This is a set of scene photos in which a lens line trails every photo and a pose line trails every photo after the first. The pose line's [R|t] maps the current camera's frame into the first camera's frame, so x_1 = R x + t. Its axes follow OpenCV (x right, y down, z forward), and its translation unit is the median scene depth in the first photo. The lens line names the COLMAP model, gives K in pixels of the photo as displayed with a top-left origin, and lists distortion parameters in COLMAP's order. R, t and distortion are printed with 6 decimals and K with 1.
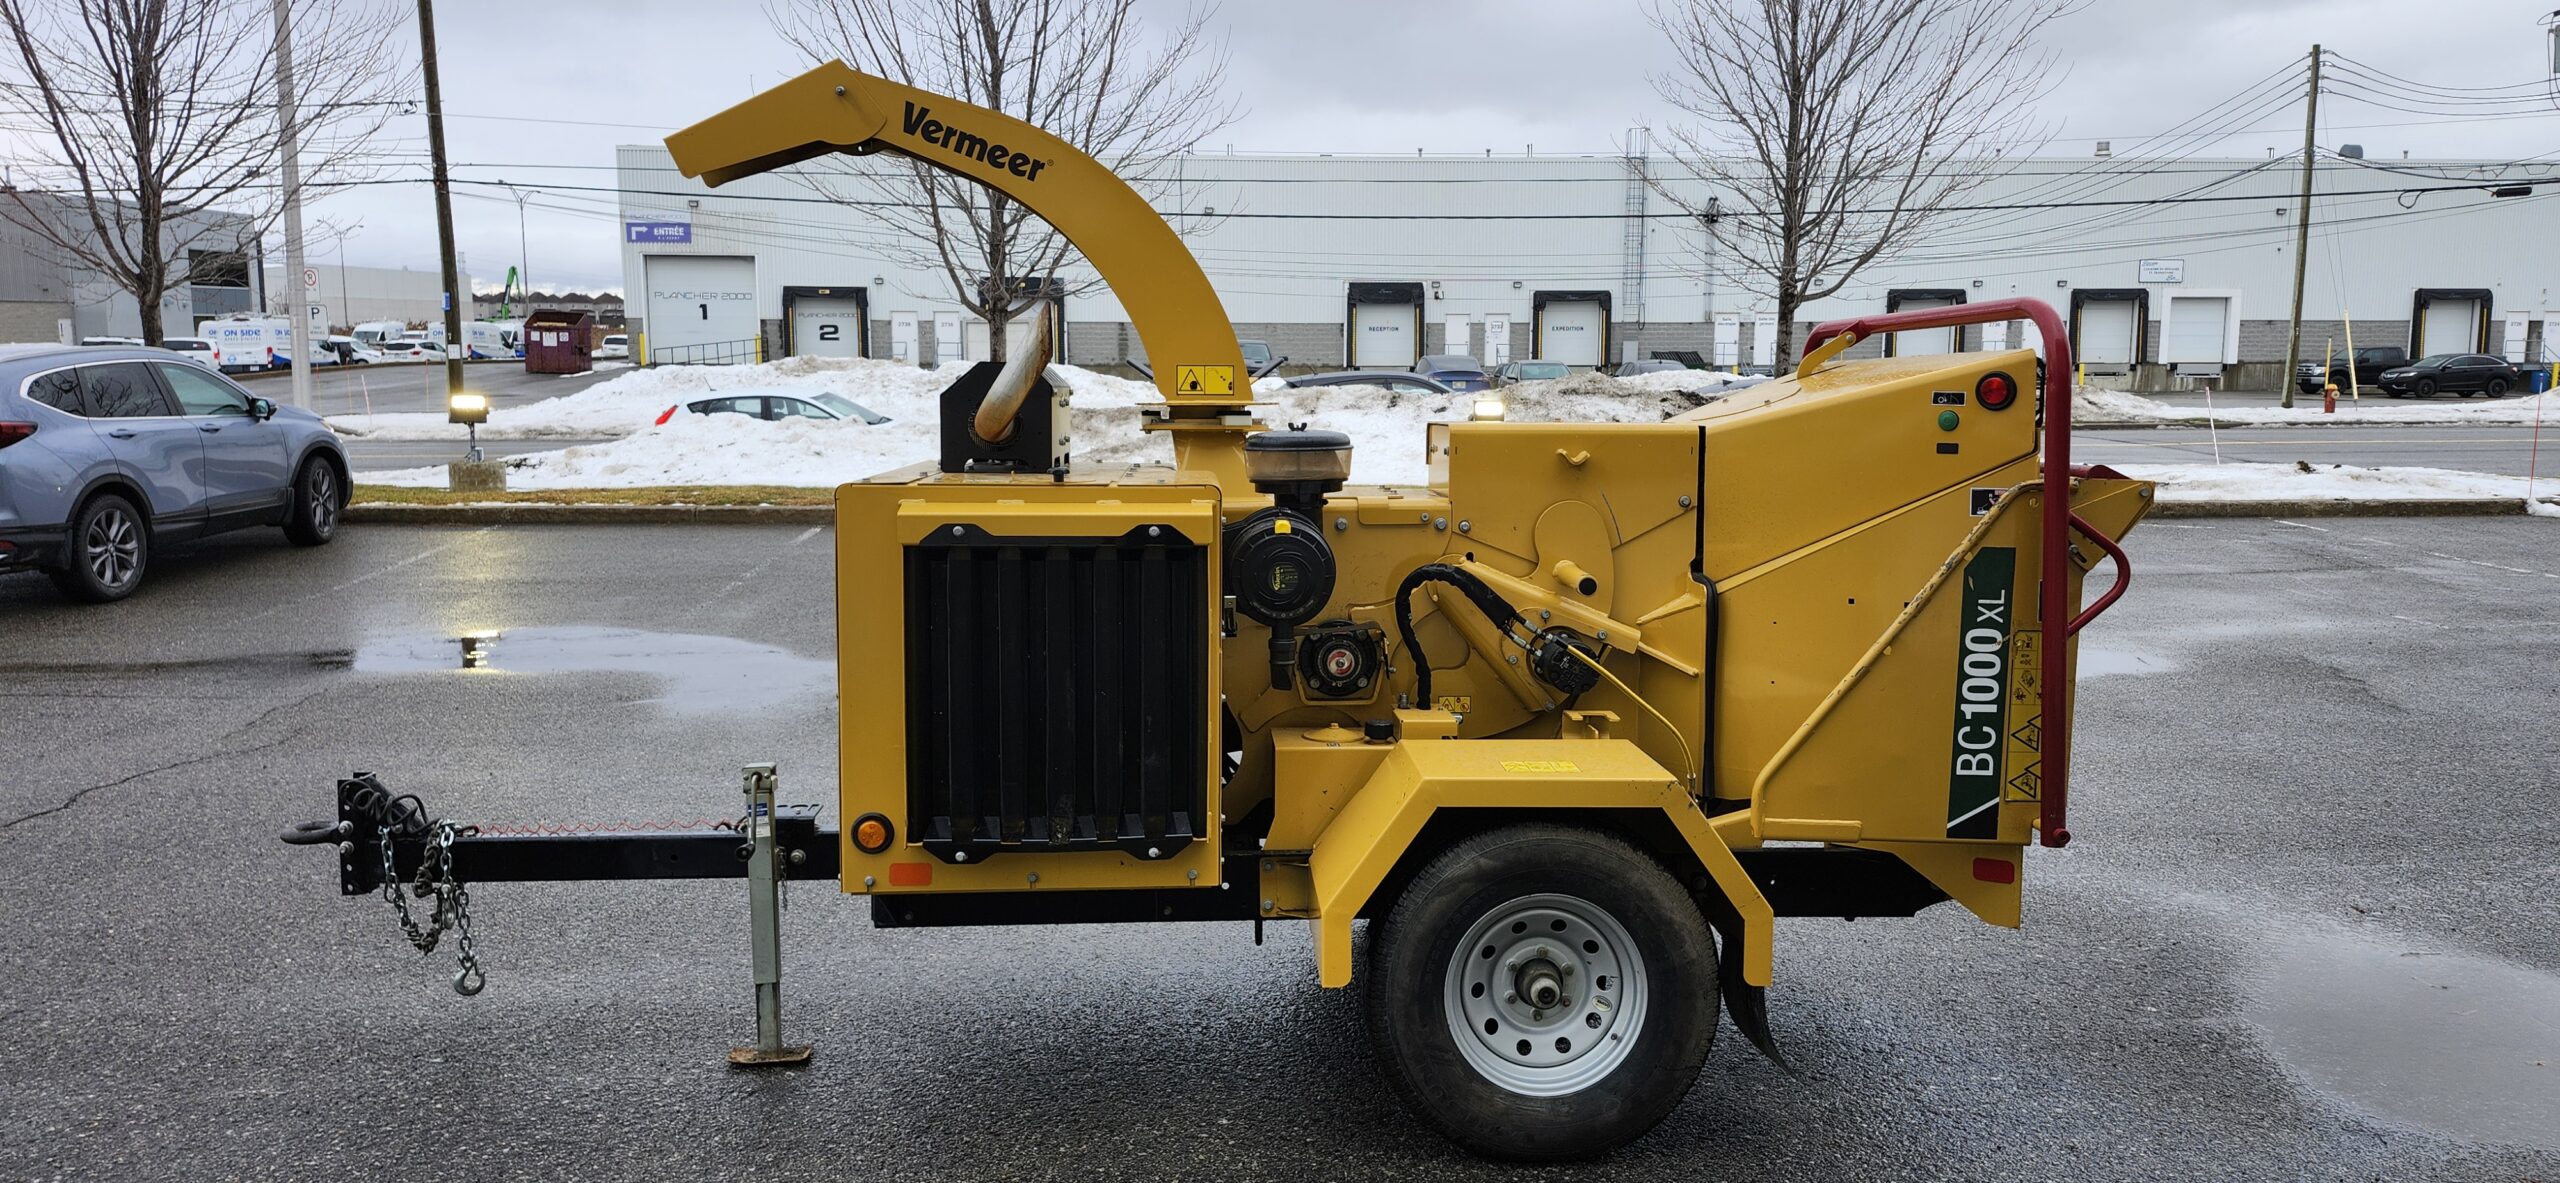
lens RADIAL K [[1823.3, 0, 1280.0], [0, 1823.3, 591.5], [0, 0, 1]] dist [0.075464, -0.001570]
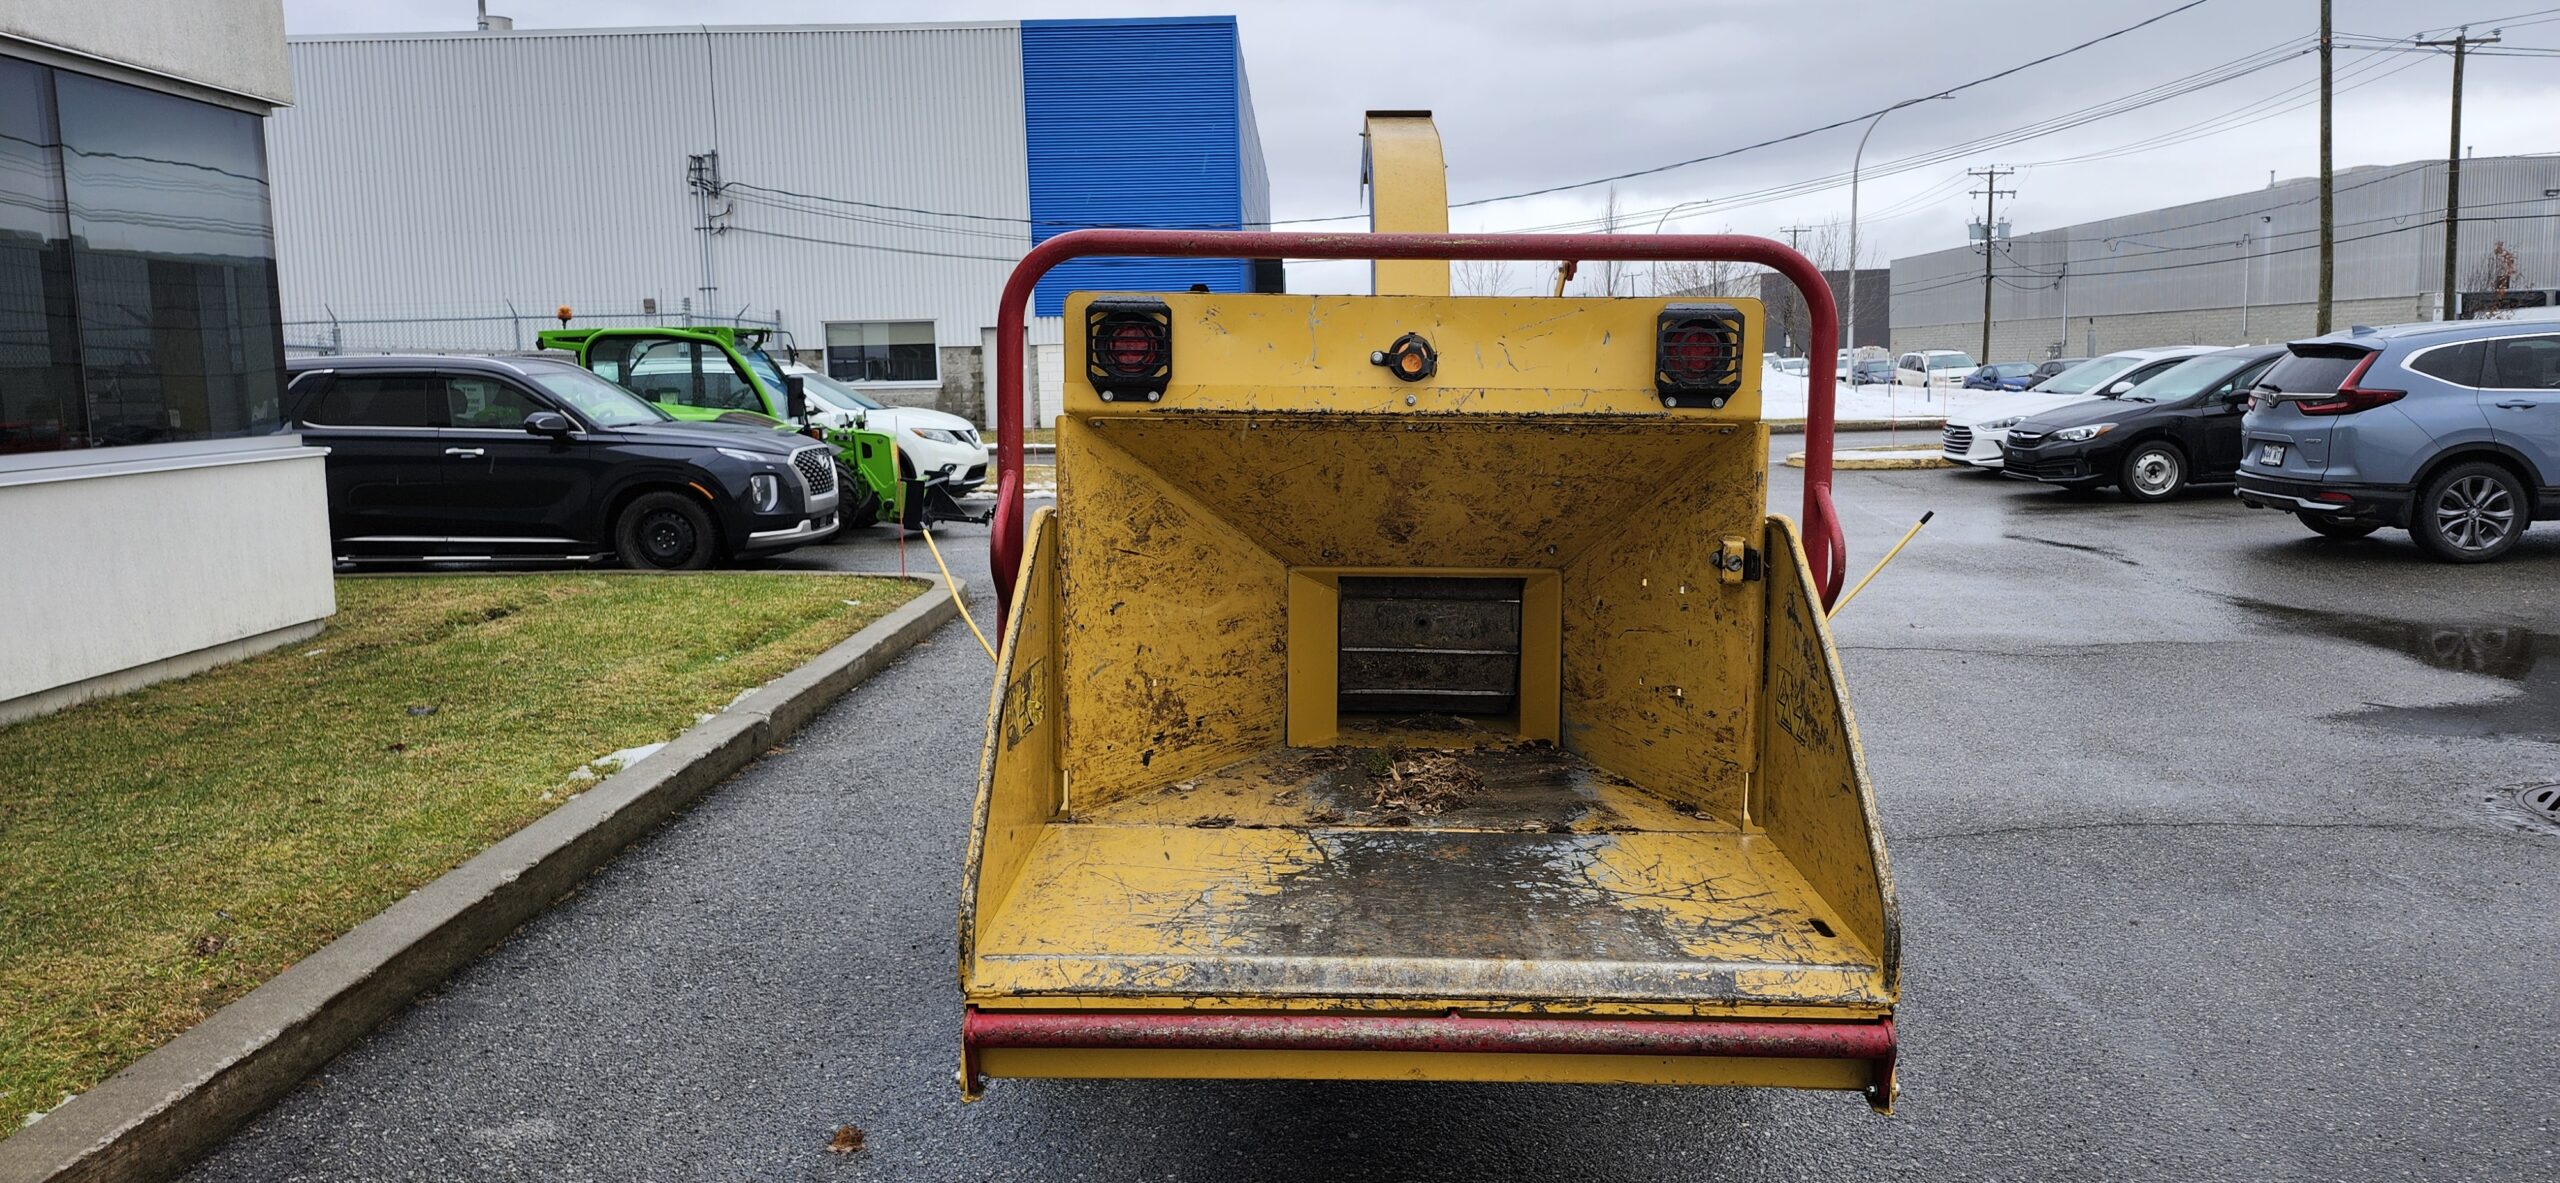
lens RADIAL K [[1744.5, 0, 1280.0], [0, 1744.5, 591.5], [0, 0, 1]] dist [0.078742, -0.061194]
pose [[-0.048671, 0.132153, -0.990034, 1.211625], [-0.117729, 0.983540, 0.137074, -0.113025], [0.991852, 0.123228, -0.032312, 1.104238]]
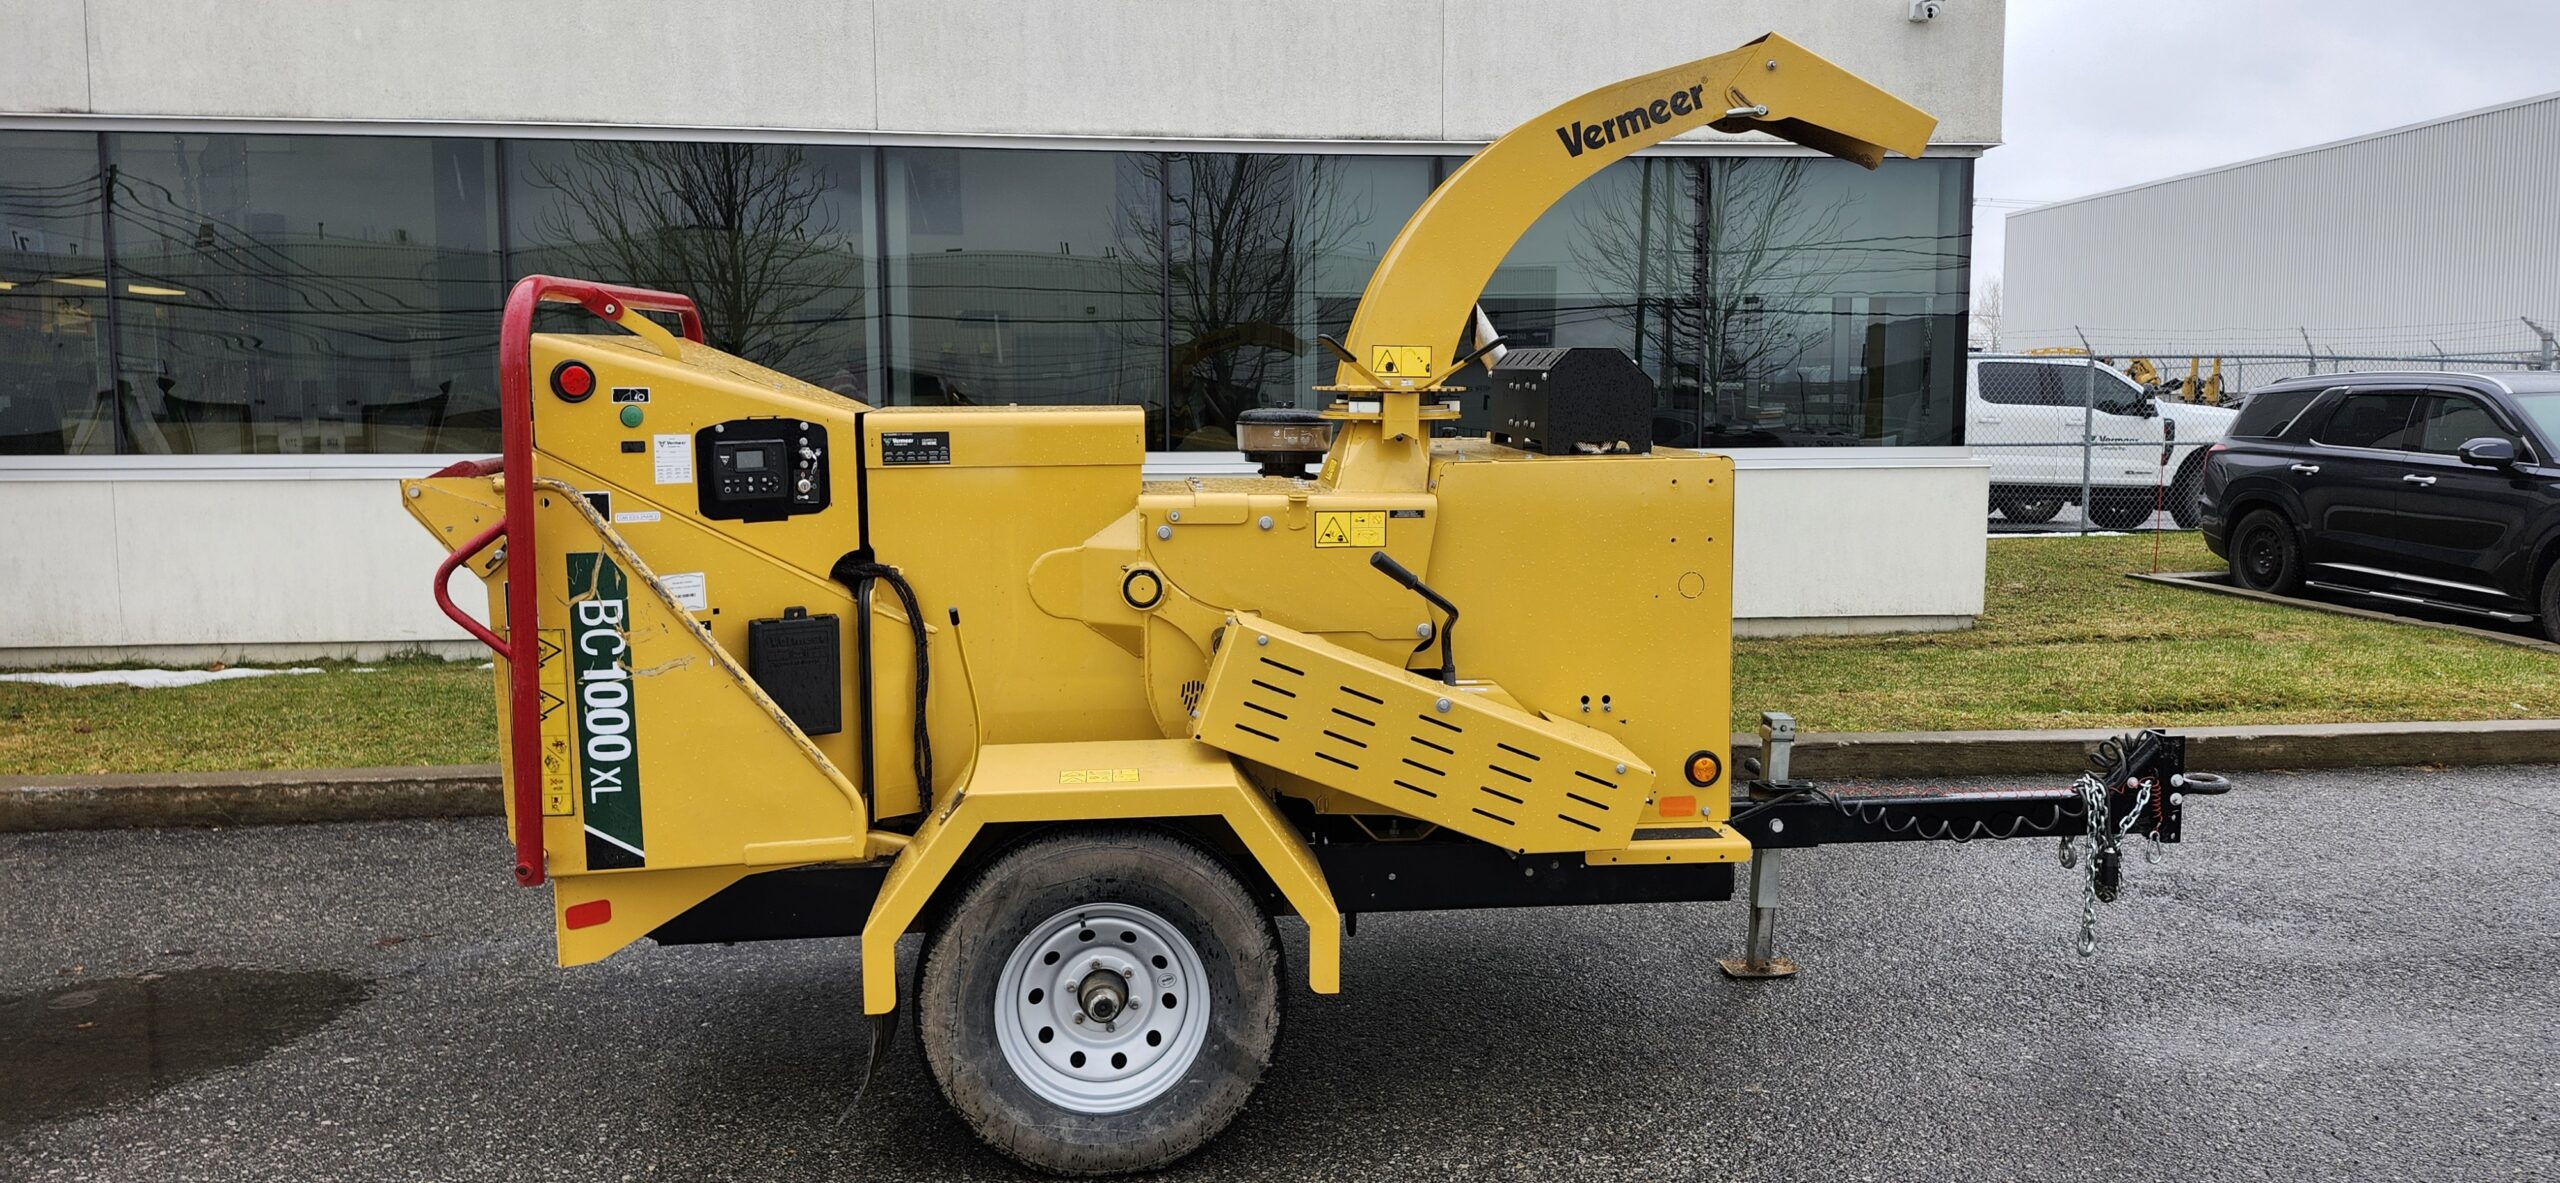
lens RADIAL K [[1726.1, 0, 1304.2], [0, 1726.1, 611.9], [0, 0, 1]] dist [0.068699, -0.002013]
pose [[-0.995240, 0.014374, -0.096385, 0.127655], [-0.010493, 0.967504, 0.252636, -0.242942], [0.096885, 0.252445, -0.962749, 2.124907]]
